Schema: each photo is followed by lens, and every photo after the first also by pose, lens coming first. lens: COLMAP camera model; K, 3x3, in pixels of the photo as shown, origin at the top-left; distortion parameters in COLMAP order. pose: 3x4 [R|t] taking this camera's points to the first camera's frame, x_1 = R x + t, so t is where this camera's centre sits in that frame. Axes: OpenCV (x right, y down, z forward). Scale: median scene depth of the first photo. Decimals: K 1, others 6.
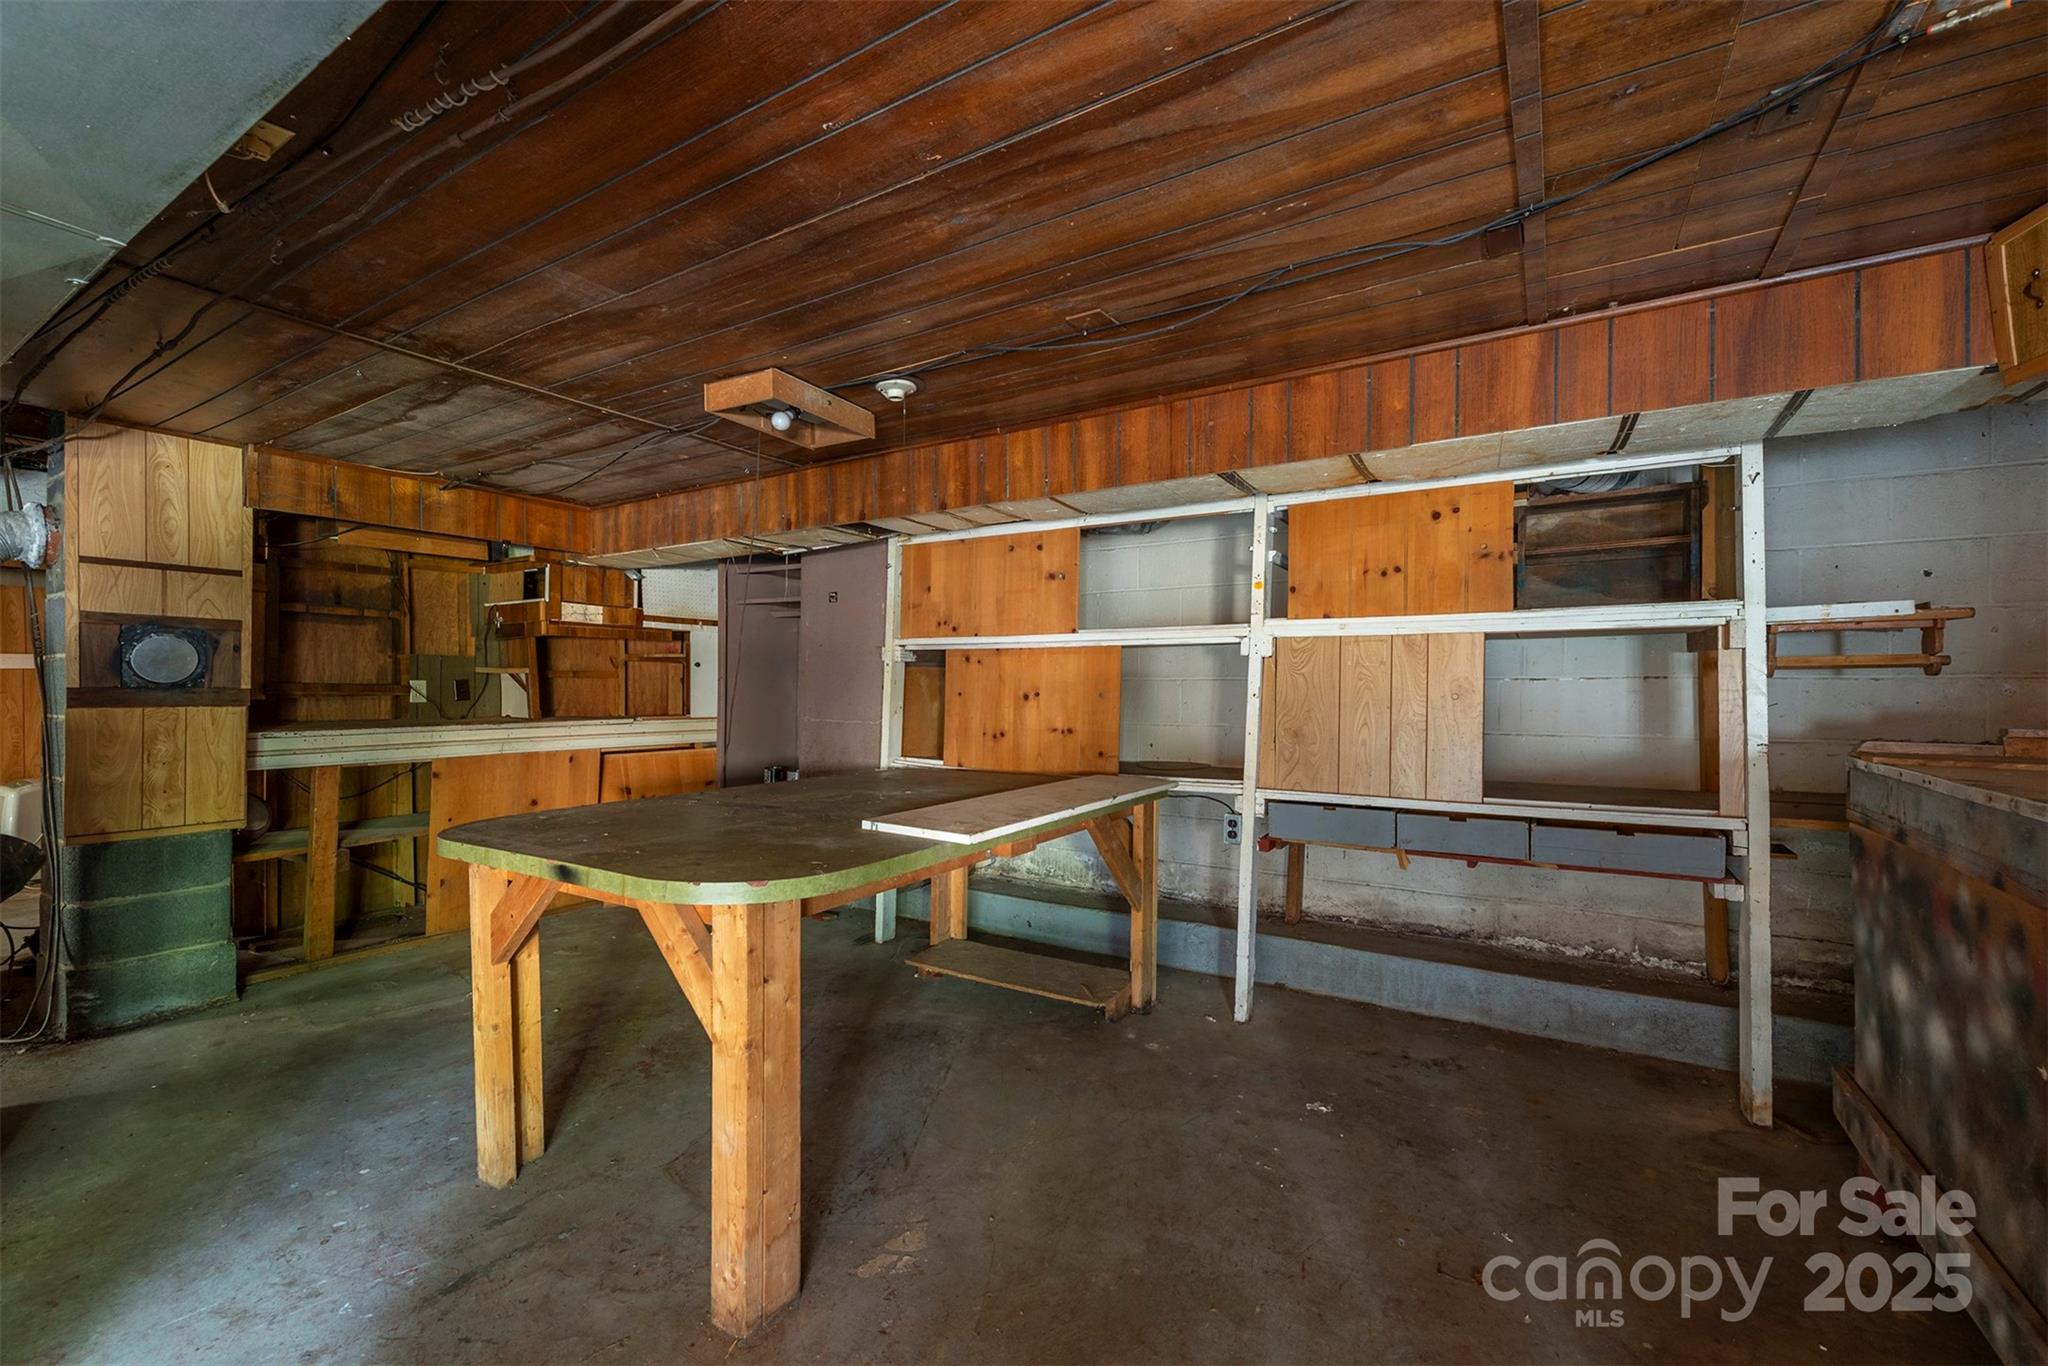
lens RADIAL K [[807.0, 0, 1036.0], [0, 807.0, 709.9], [0, 0, 1]] dist [0.000186, -0.000038]
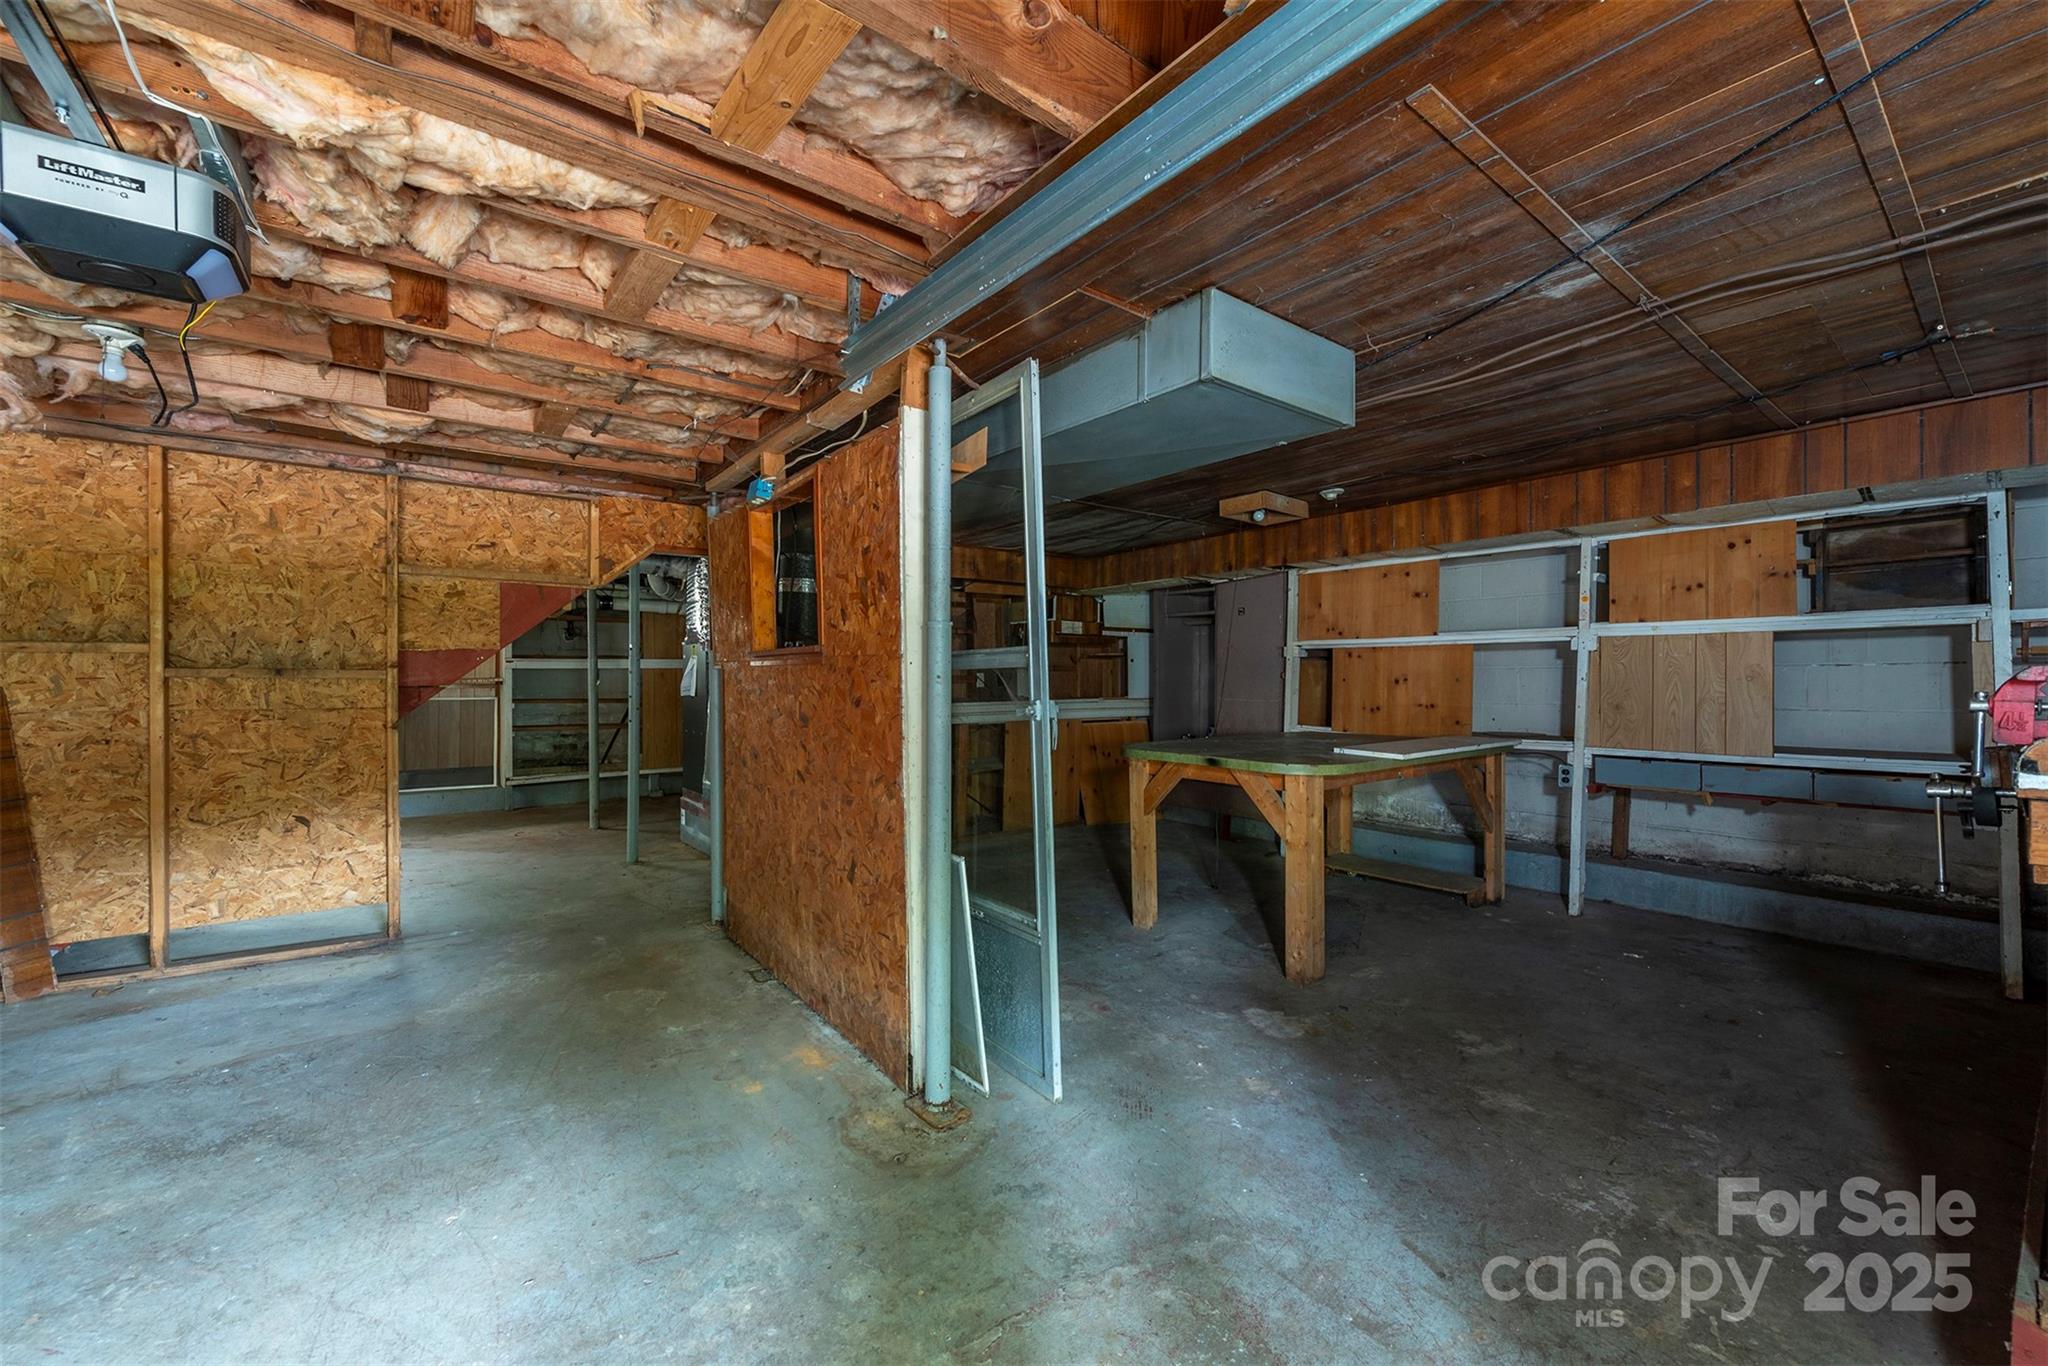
lens RADIAL K [[890.8, 0, 1024.0], [0, 890.8, 683.0], [0, 0, 1]] dist [-0.013778, -0.000070]
pose [[0.953476, -0.004589, -0.301435, -0.179485], [-0.002385, 0.999738, -0.022766, 0.025182], [0.301461, 0.022426, 0.953215, -0.714804]]
